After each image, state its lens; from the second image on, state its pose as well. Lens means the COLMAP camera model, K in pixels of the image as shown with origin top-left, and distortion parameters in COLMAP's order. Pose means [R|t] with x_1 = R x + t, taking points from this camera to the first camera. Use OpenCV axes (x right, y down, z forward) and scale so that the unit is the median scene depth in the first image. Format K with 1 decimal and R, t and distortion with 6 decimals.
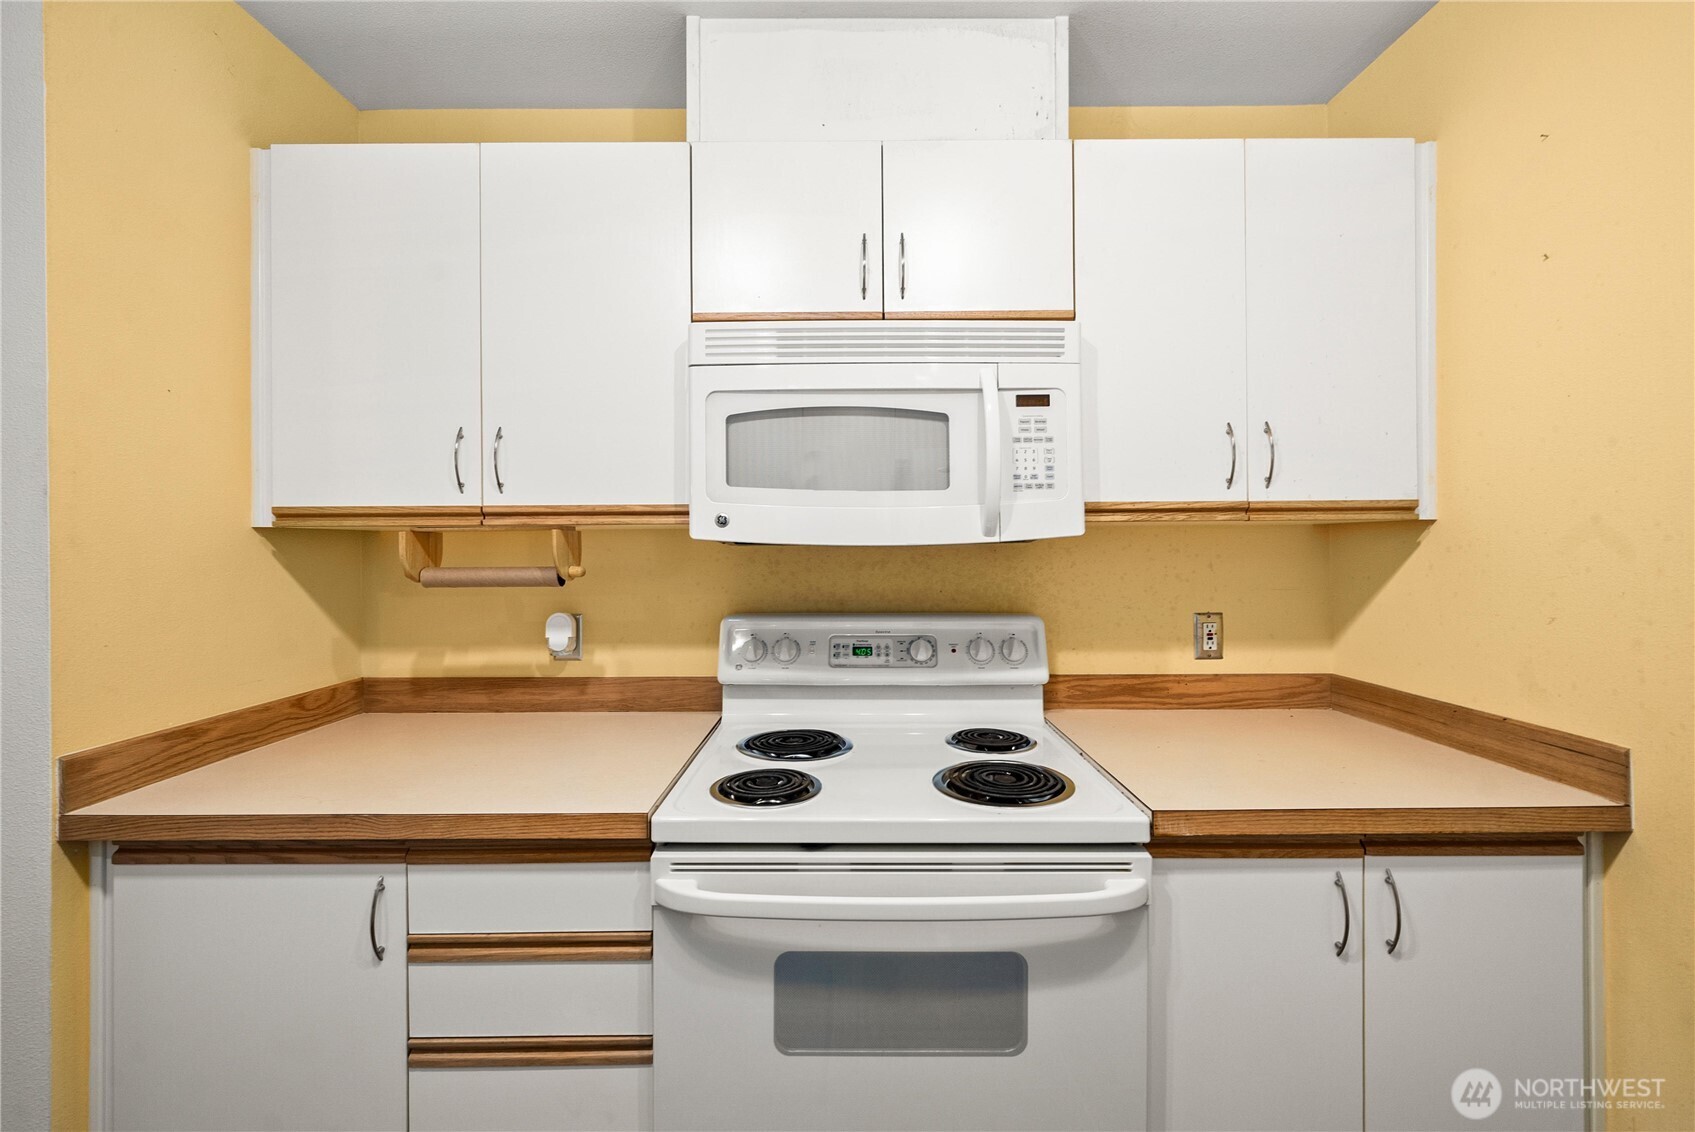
lens RADIAL K [[680.3, 0, 859.6], [0, 680.3, 559.2], [0, 0, 1]] dist [0.002498, 0.000064]
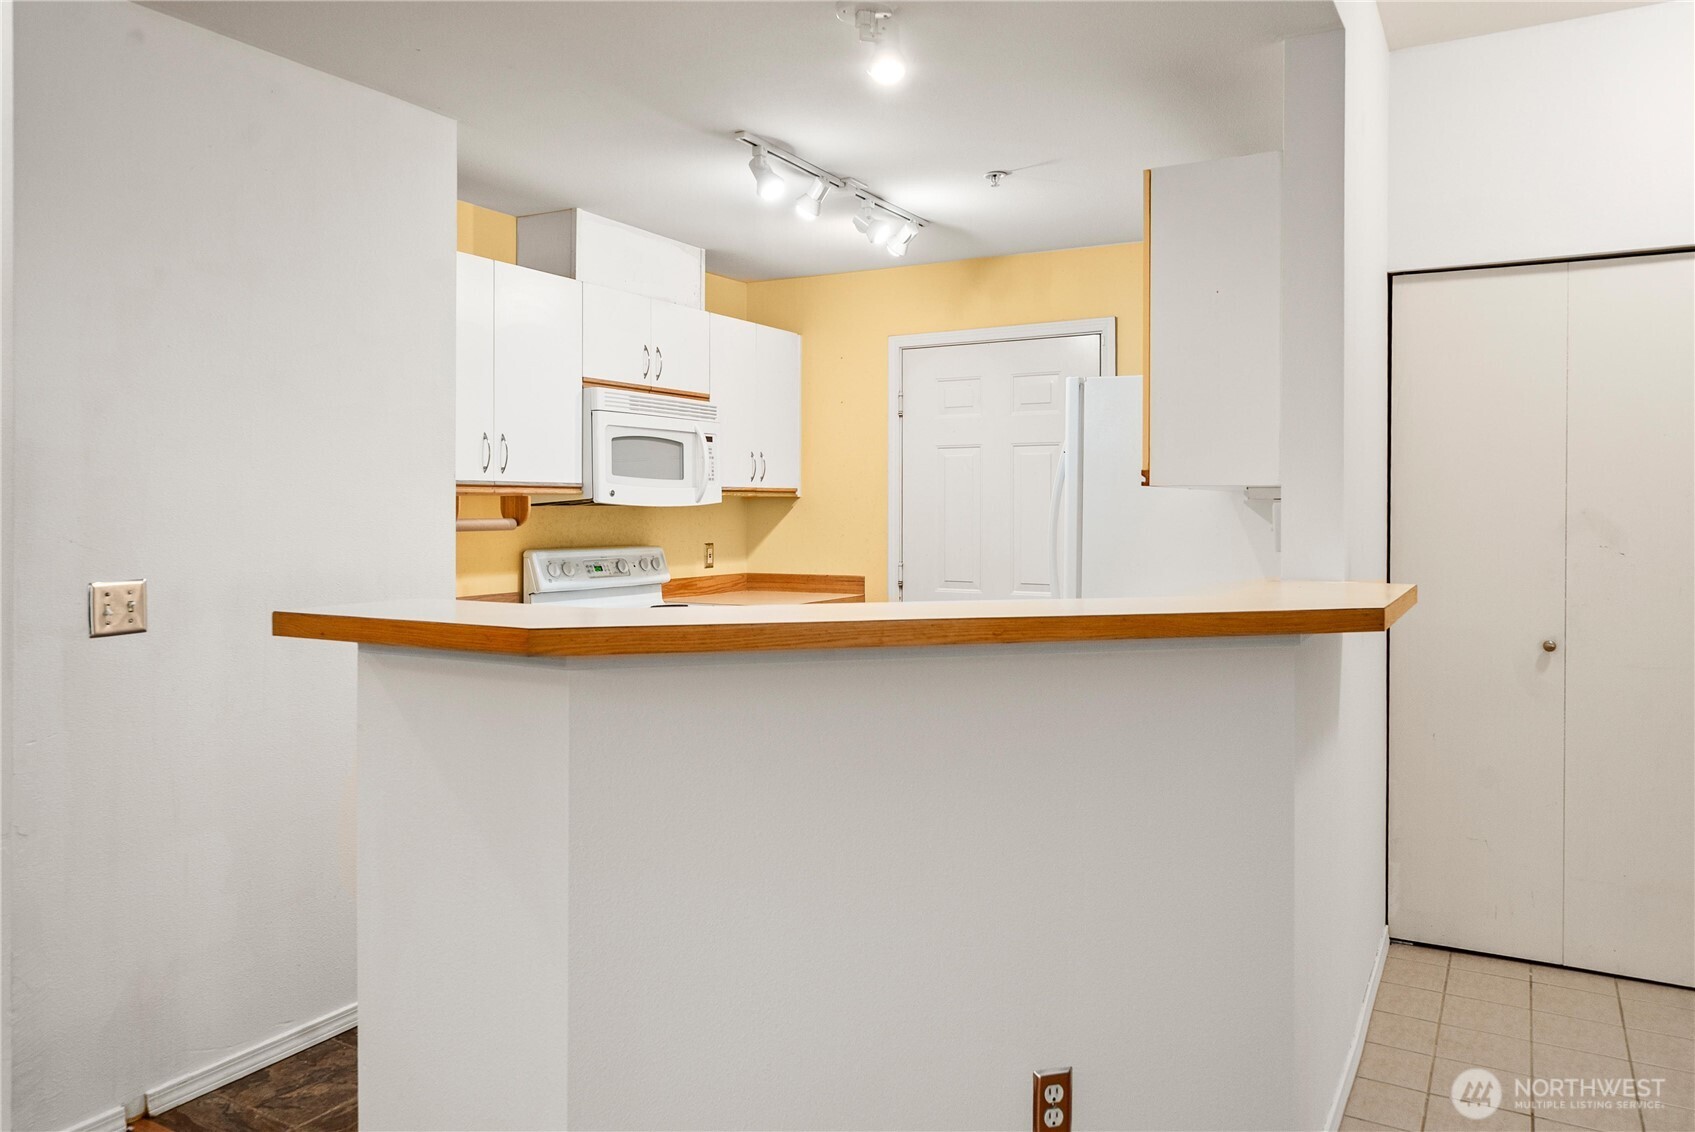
lens RADIAL K [[1140.7, 0, 868.9], [0, 1140.7, 526.2], [0, 0, 1]] dist [-0.003830, 0.001486]
pose [[0.476459, -0.009305, 0.879147, -2.401252], [0.007101, 0.999952, 0.006735, 0.017086], [-0.879168, 0.003034, 0.476502, -1.038780]]
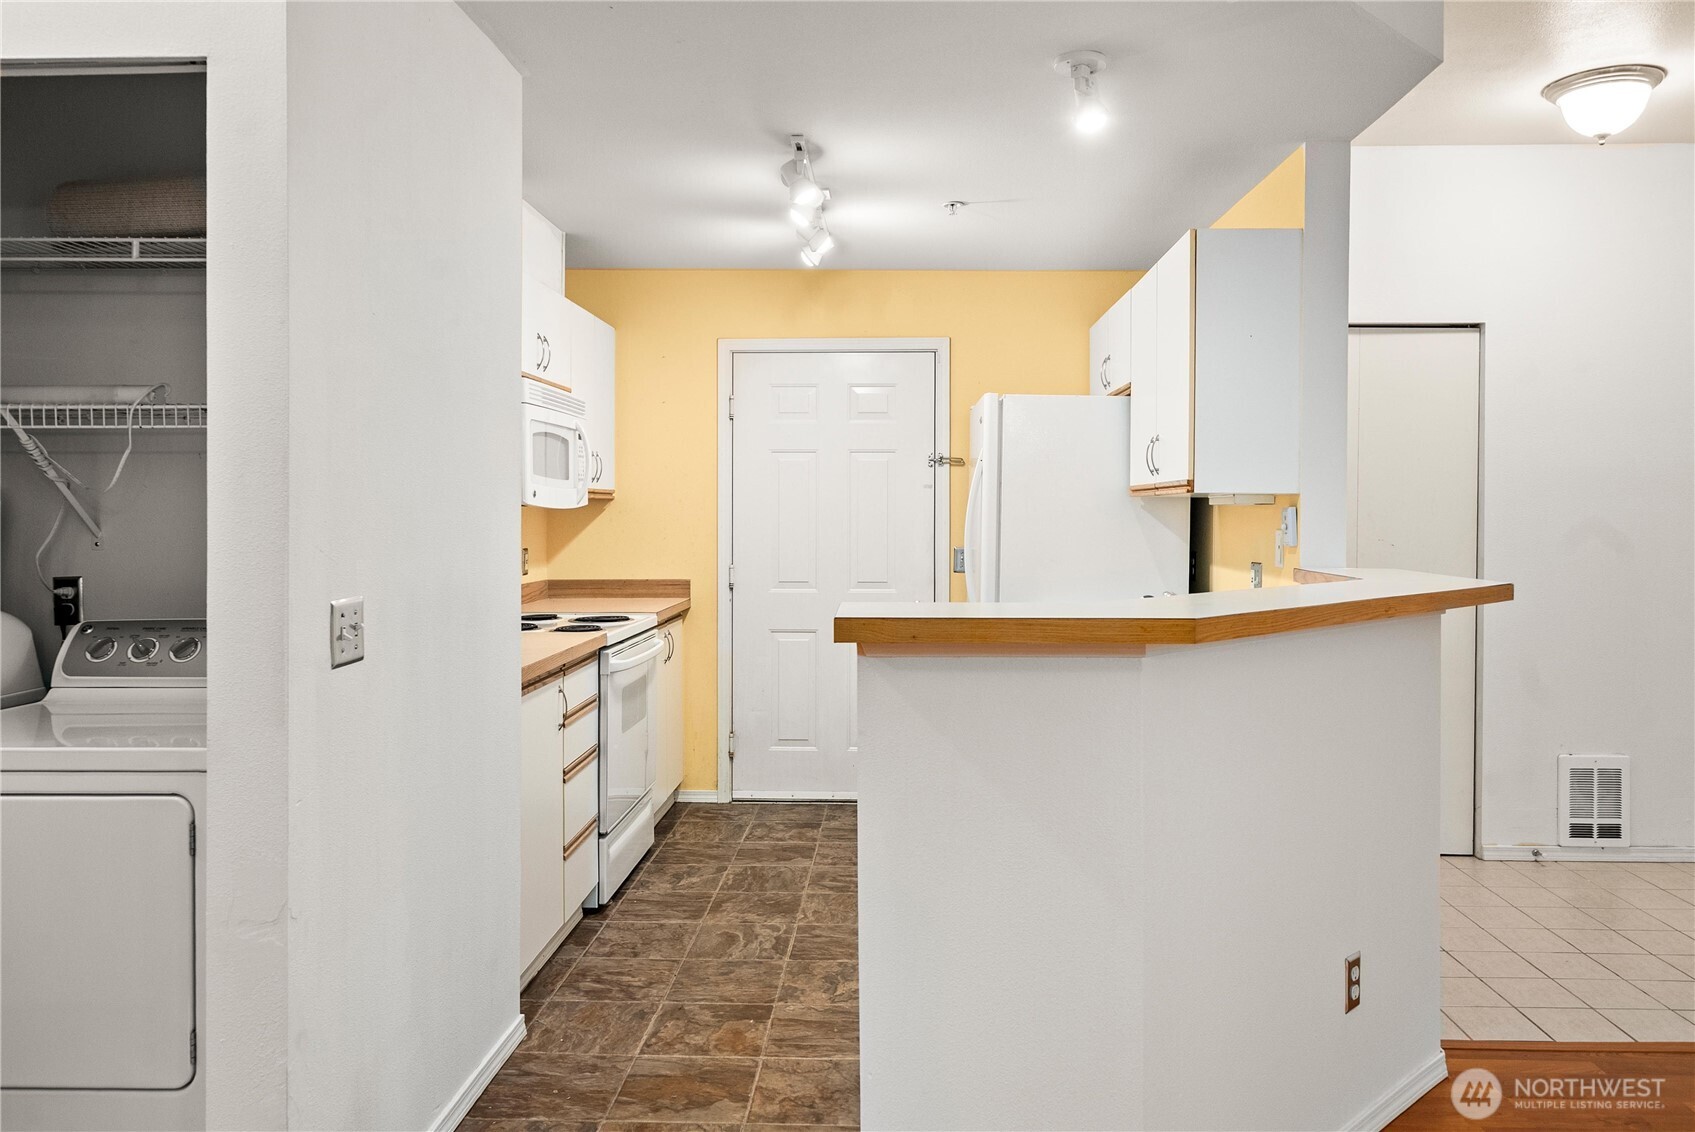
lens RADIAL K [[1140.7, 0, 891.7], [0, 1140.7, 532.3], [0, 0, 1]] dist [-0.003830, 0.001486]
pose [[0.006315, -0.013391, 0.999890, -2.805133], [0.009228, 0.999869, 0.013332, 0.009711], [-0.999937, 0.009142, 0.006438, 0.059991]]
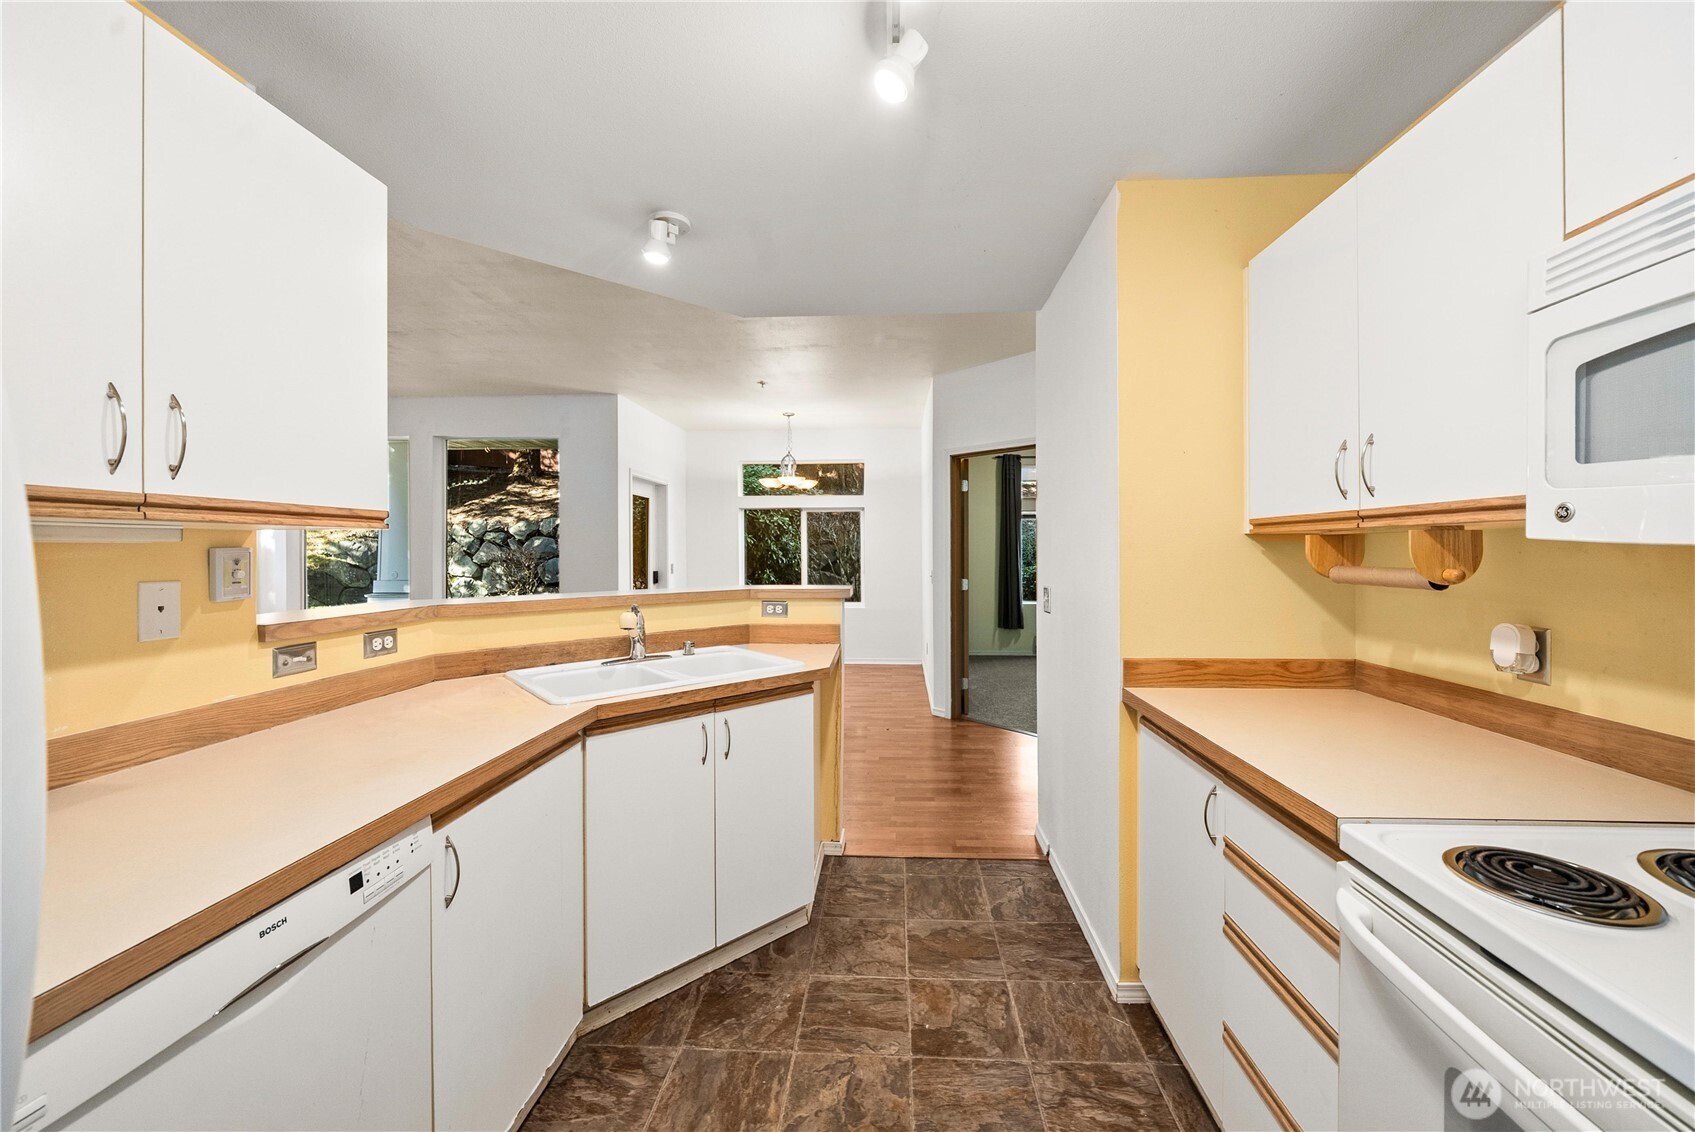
lens RADIAL K [[643.5, 0, 864.5], [0, 643.5, 558.5], [0, 0, 1]] dist [0.009986, -0.000444]
pose [[-0.050446, 0.018394, -0.998557, 0.507582], [-0.007918, 0.999792, 0.018817, -0.014688], [0.998695, 0.008856, -0.050289, 0.269388]]
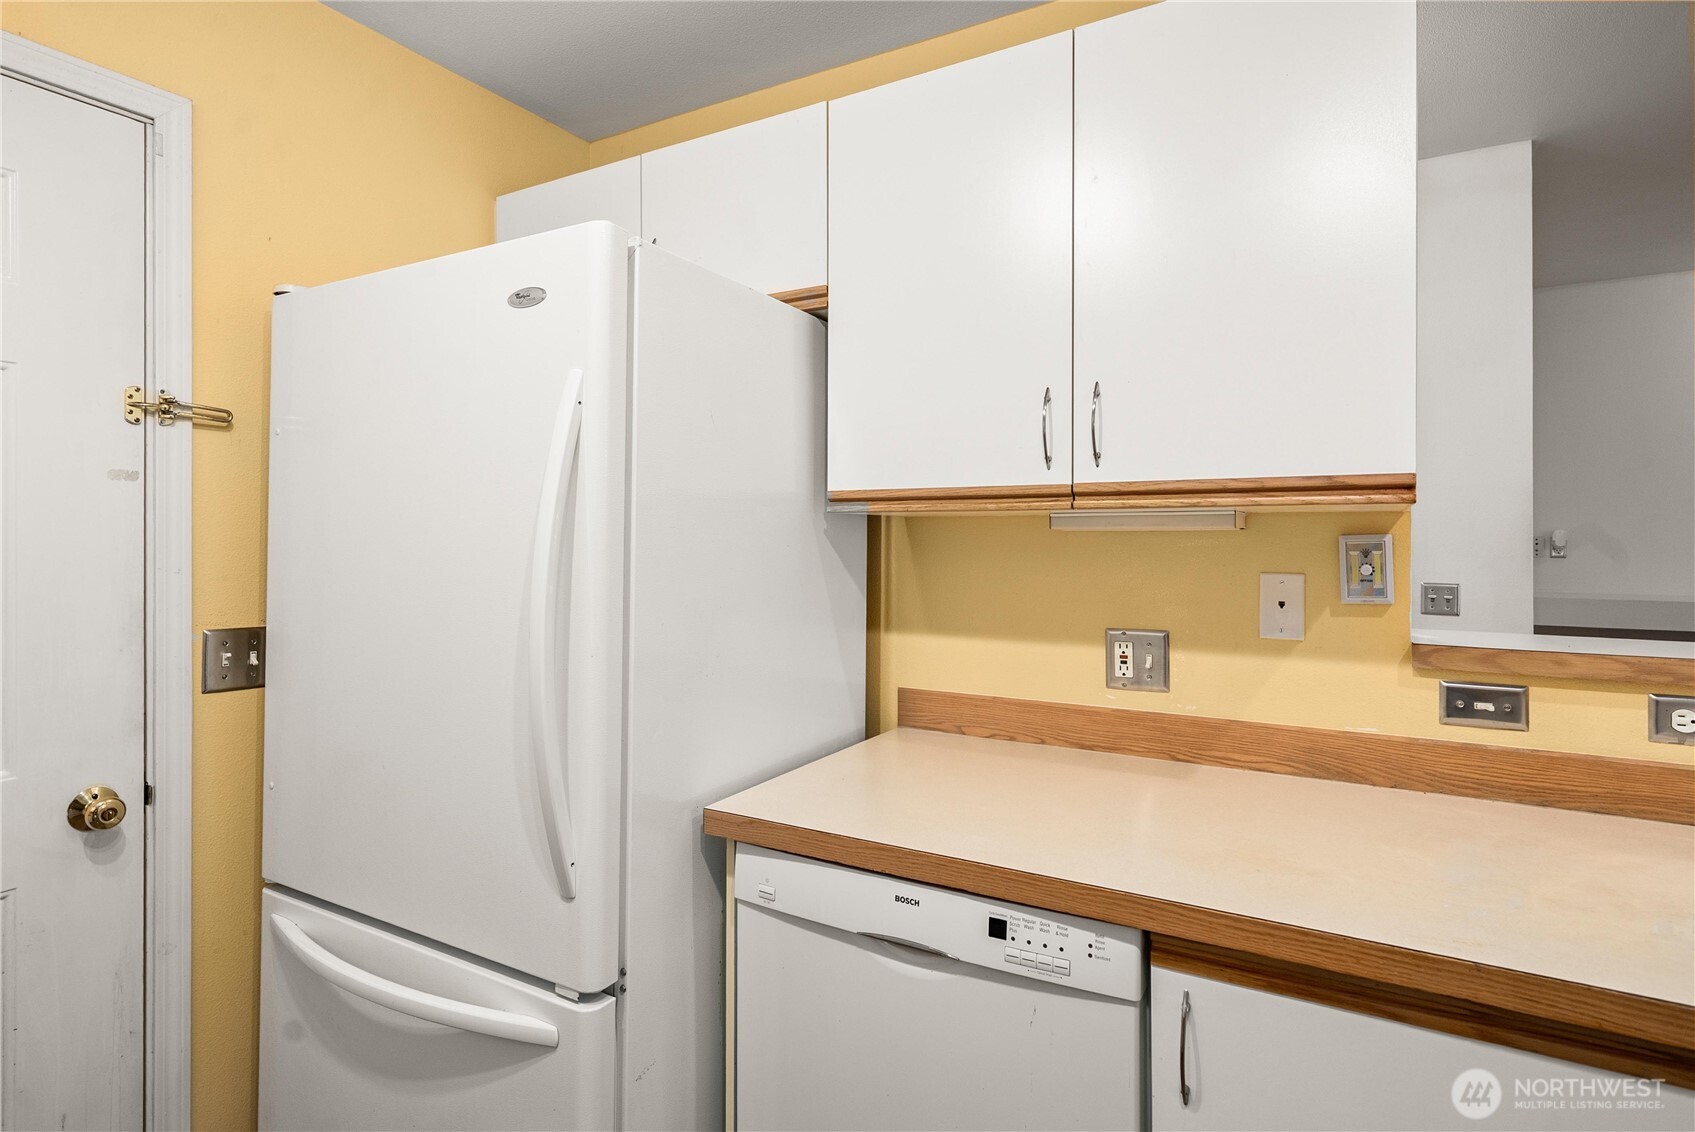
lens RADIAL K [[883.8, 0, 836.0], [0, 883.8, 536.7], [0, 0, 1]] dist [0.000409, -0.000064]
pose [[-0.866992, 0.003186, 0.498311, -0.429907], [0.007884, 0.999942, 0.007322, -0.014565], [-0.498259, 0.010277, -0.866967, 0.455208]]
